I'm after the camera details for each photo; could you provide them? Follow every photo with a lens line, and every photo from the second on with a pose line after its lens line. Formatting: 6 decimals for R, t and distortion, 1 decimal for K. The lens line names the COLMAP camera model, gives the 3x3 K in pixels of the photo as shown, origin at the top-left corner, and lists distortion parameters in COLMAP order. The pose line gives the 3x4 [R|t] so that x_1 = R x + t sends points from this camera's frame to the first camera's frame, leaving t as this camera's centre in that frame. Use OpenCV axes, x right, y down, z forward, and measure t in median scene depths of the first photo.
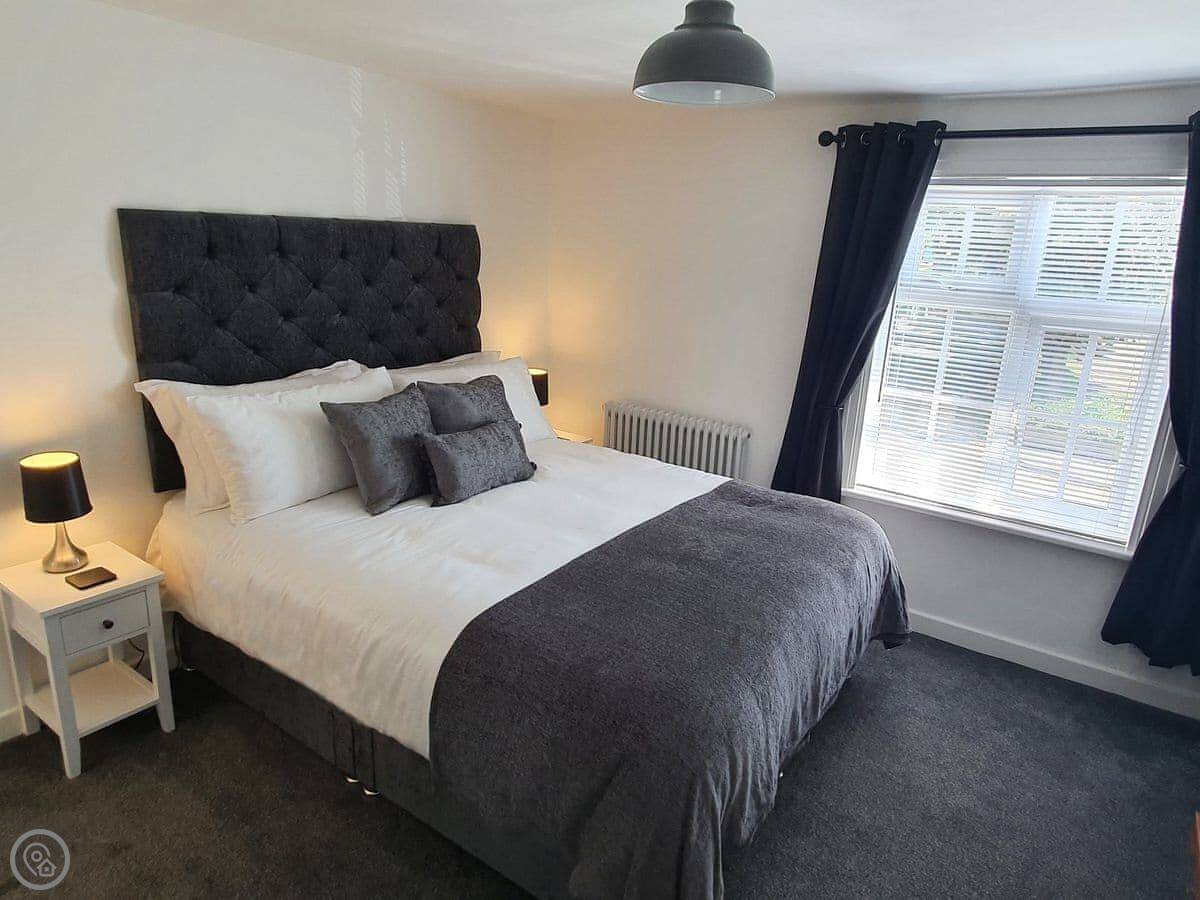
lens RADIAL K [[791.3, 0, 600.0], [0, 791.3, 450.0], [0, 0, 1]] dist [0.001356, 0.000168]
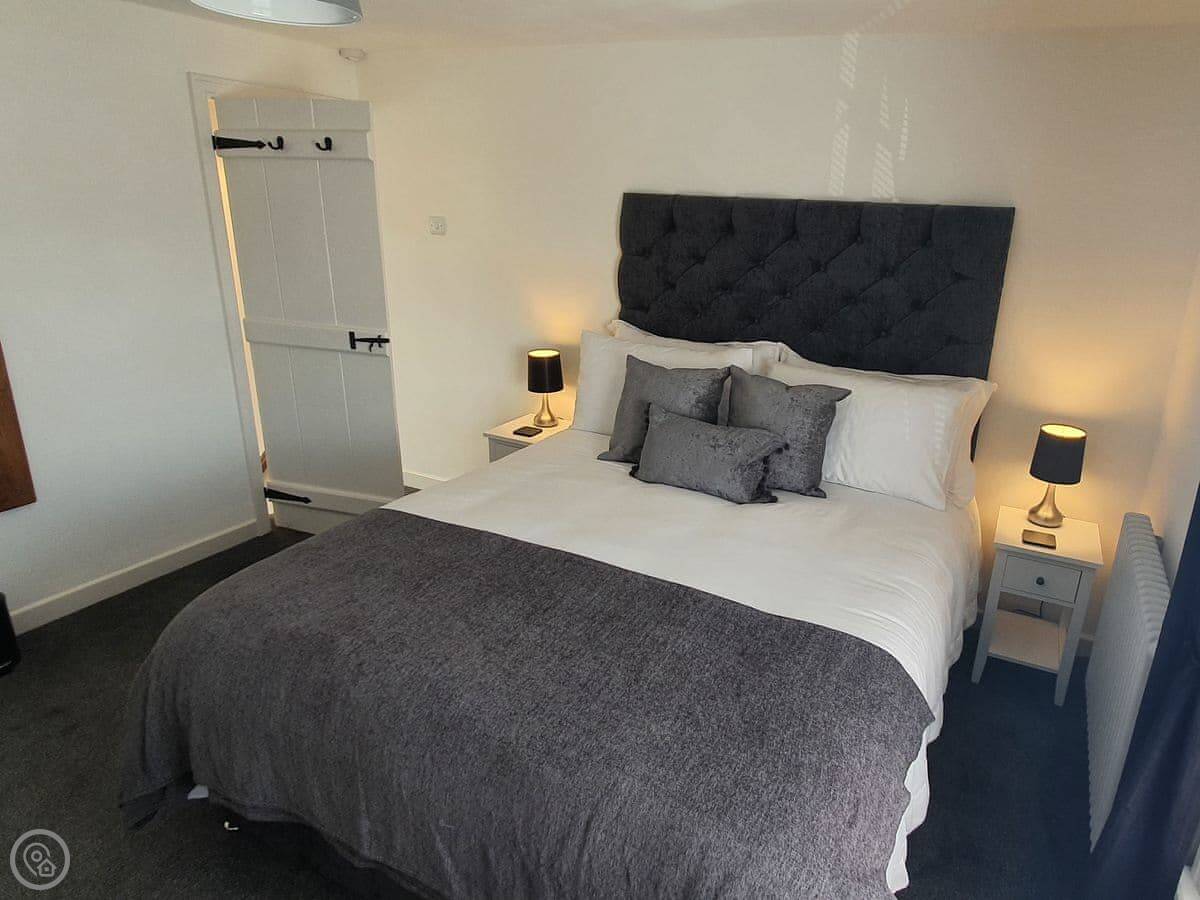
lens RADIAL K [[682.8, 0, 600.0], [0, 682.8, 450.0], [0, 0, 1]] dist [-0.003291, -0.000342]
pose [[0.196061, 0.318867, -0.927299, 0.491104], [-0.278878, 0.924735, 0.259021, -0.146359], [0.940099, 0.207820, 0.270230, 0.569729]]
